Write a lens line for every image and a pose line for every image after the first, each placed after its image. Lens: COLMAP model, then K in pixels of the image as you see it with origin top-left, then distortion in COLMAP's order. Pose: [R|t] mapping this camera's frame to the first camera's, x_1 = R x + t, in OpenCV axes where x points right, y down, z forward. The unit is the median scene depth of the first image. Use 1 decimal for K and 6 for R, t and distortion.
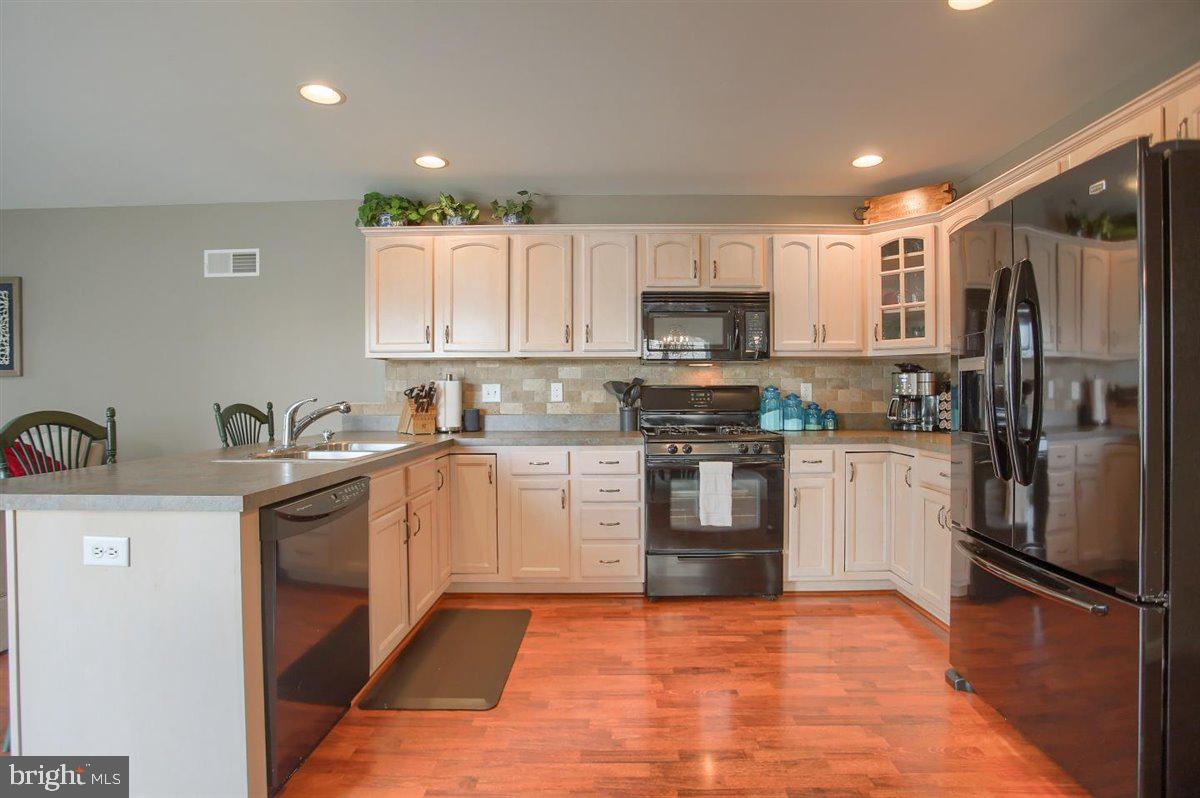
lens RADIAL K [[580.9, 0, 614.8], [0, 580.9, 394.1], [0, 0, 1]] dist [-0.058292, 0.015460]
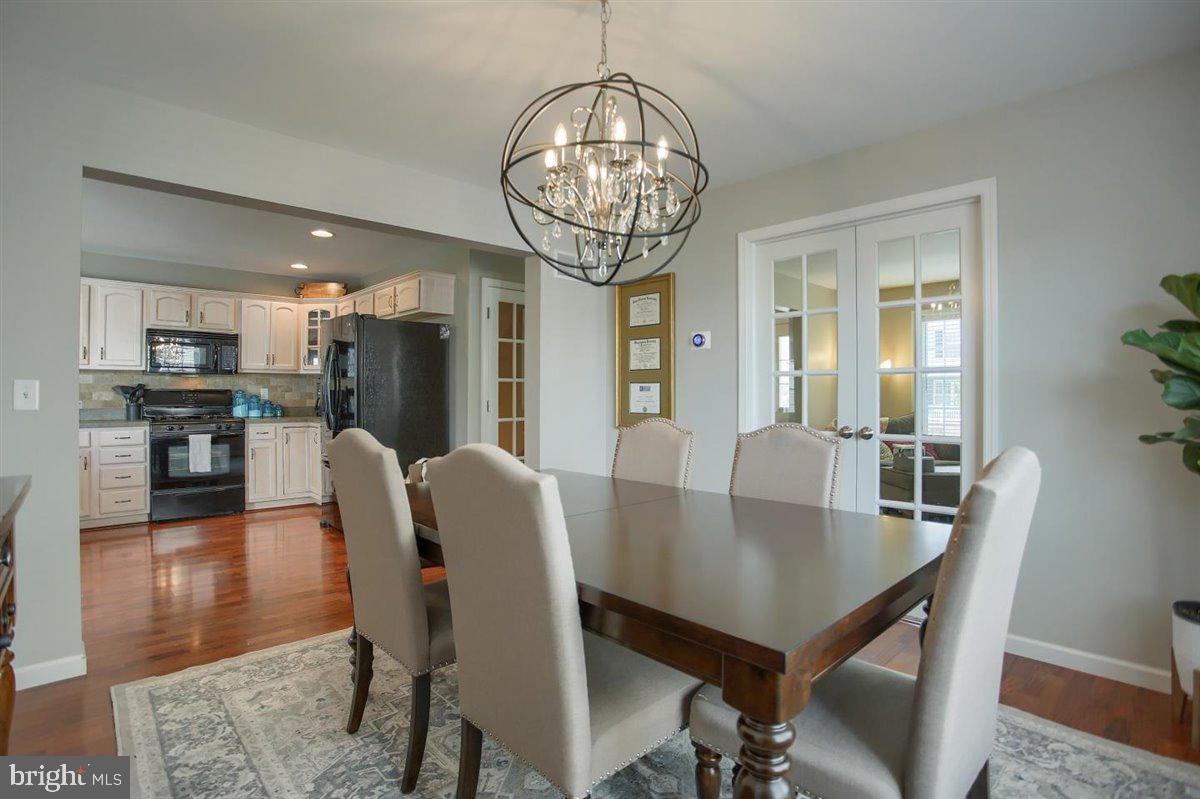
lens RADIAL K [[580.9, 0, 580.1], [0, 580.9, 391.9], [0, 0, 1]] dist [-0.058292, 0.015460]
pose [[0.732332, 0.005758, 0.680924, -0.128646], [-0.002913, 0.999982, -0.005323, -0.002670], [-0.680942, 0.001915, 0.732335, -0.876194]]
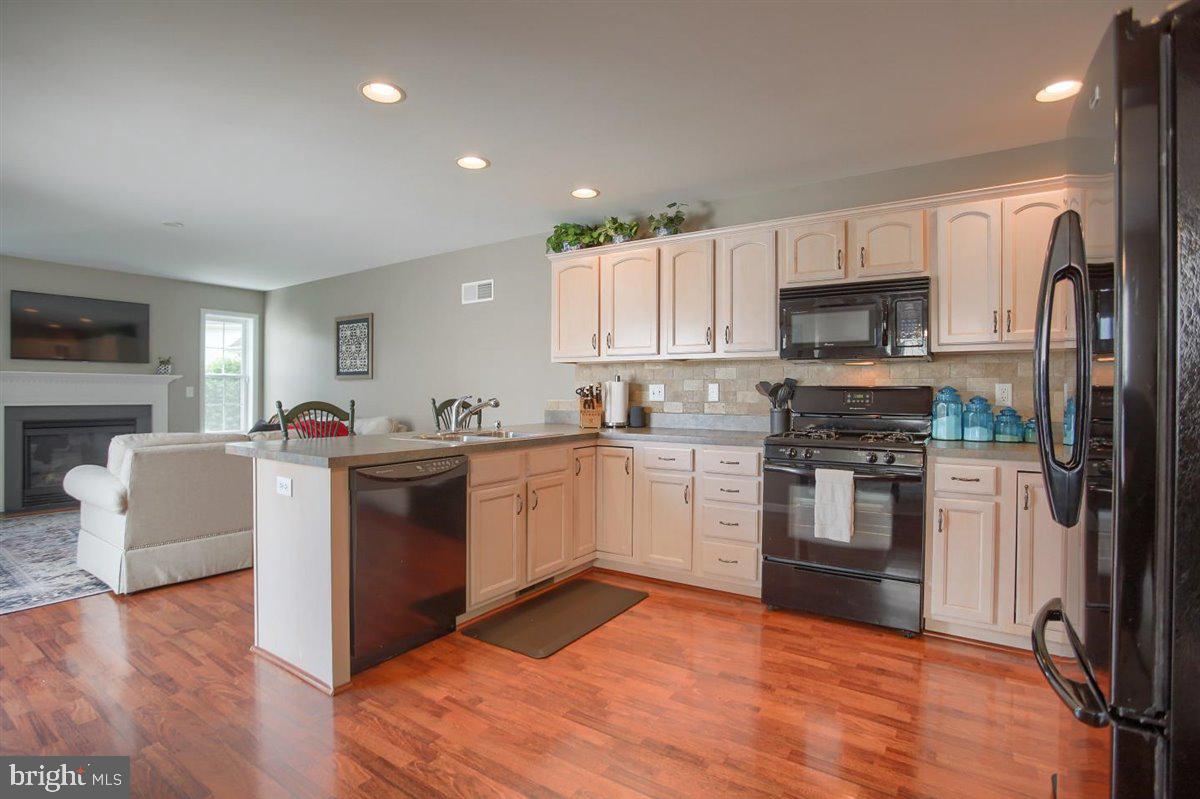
lens RADIAL K [[580.9, 0, 598.7], [0, 580.9, 389.0], [0, 0, 1]] dist [-0.058292, 0.015460]
pose [[0.837188, 0.004334, -0.546899, 0.318790], [-0.008666, 0.999948, -0.005341, -0.002180], [0.546847, 0.009210, 0.837182, 0.035426]]
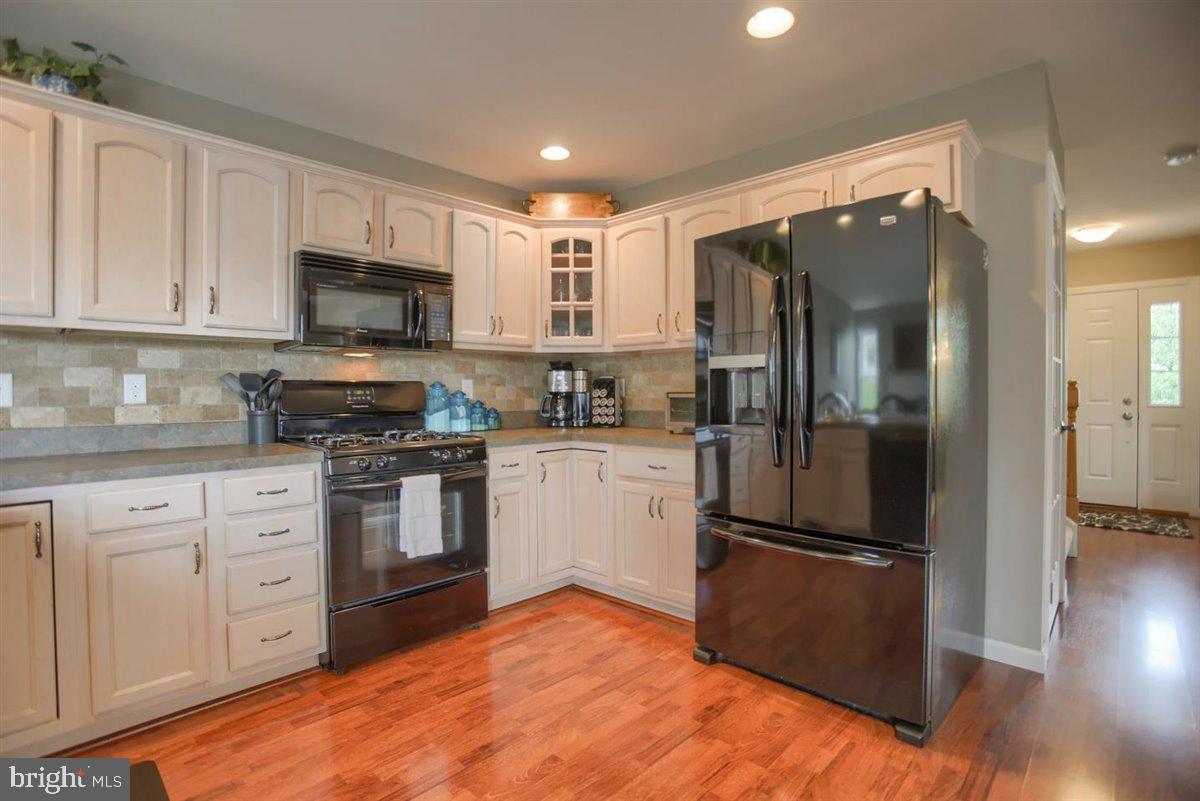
lens RADIAL K [[580.9, 0, 581.7], [0, 580.9, 392.9], [0, 0, 1]] dist [-0.058292, 0.015460]
pose [[0.700752, -0.004272, 0.713392, -0.214269], [0.001763, 0.999989, 0.004257, -0.001060], [-0.713403, -0.001725, 0.700752, 0.252805]]
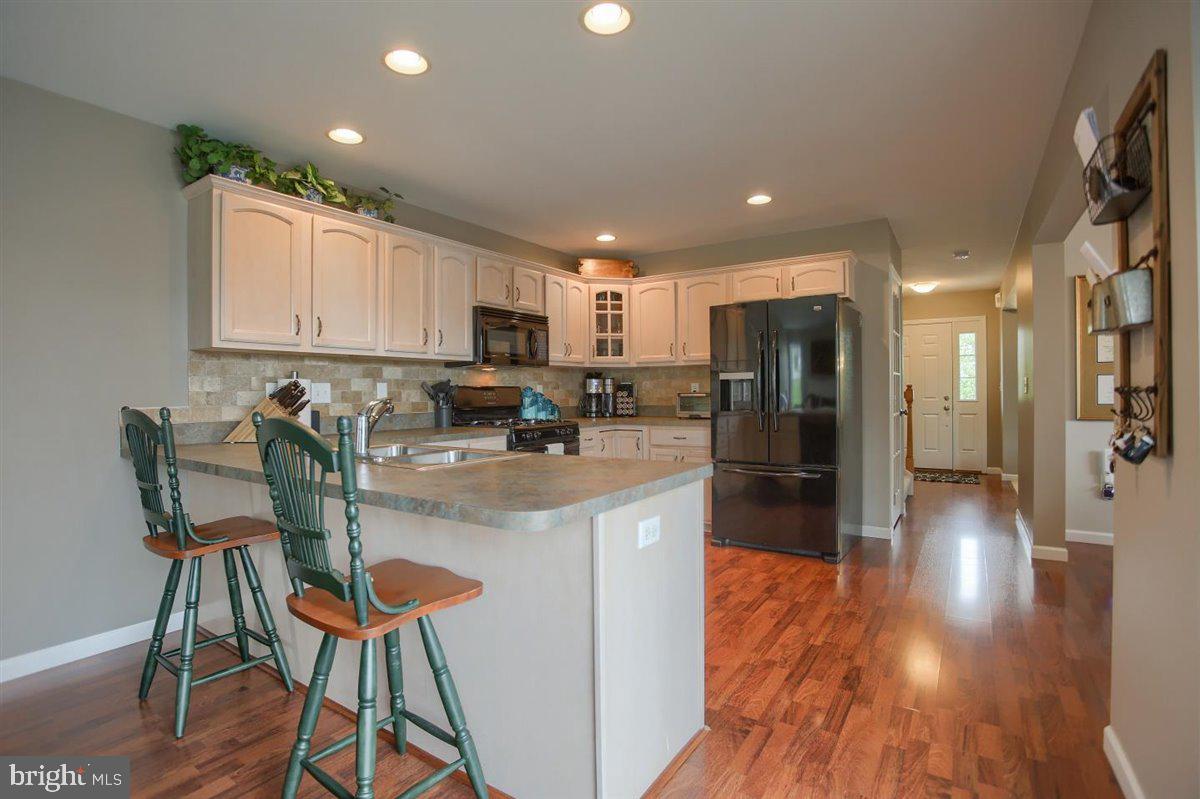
lens RADIAL K [[580.9, 0, 585.8], [0, 580.9, 387.0], [0, 0, 1]] dist [-0.058292, 0.015460]
pose [[0.560261, 0.003142, 0.828310, -0.791103], [0.004722, 0.999964, -0.006987, -0.004114], [-0.828303, 0.007826, 0.560226, 0.174202]]
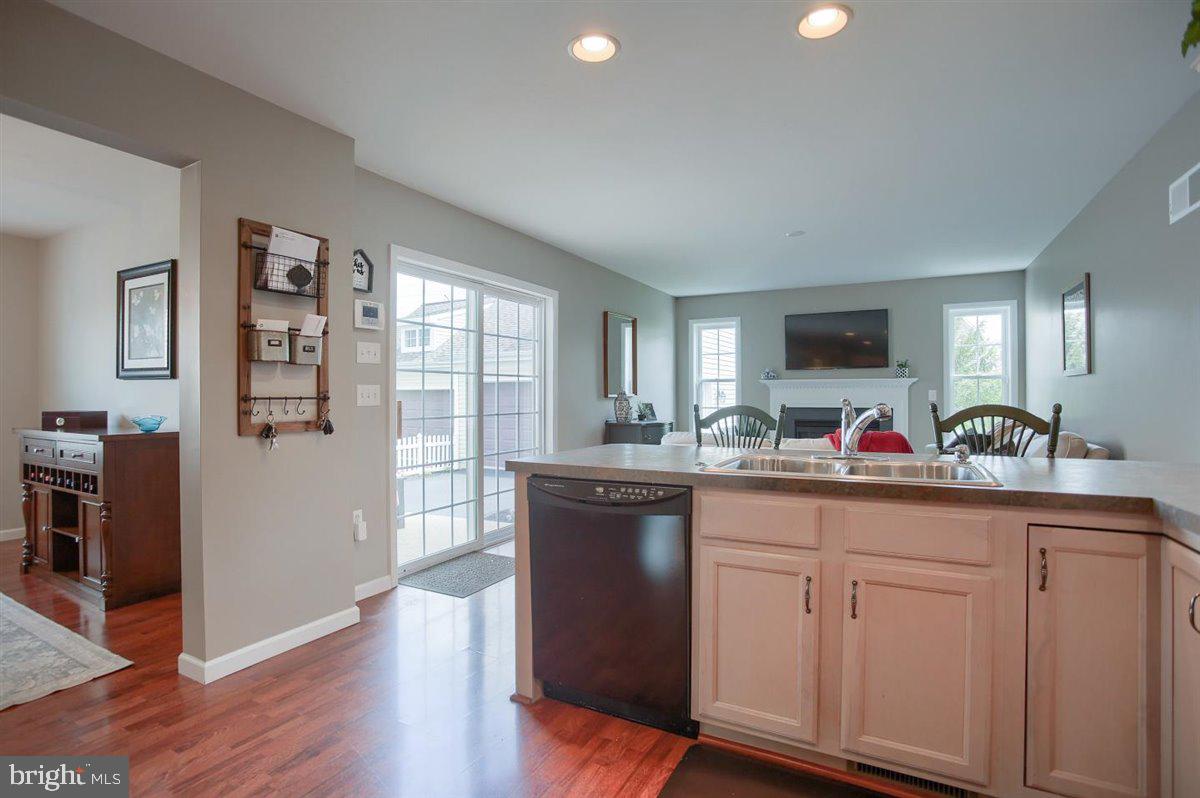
lens RADIAL K [[580.9, 0, 576.0], [0, 580.9, 395.6], [0, 0, 1]] dist [-0.058292, 0.015460]
pose [[-0.482977, 0.004766, -0.875620, 0.250739], [0.004545, 0.999985, 0.002936, -0.000613], [0.875621, -0.002562, -0.482992, 0.759339]]
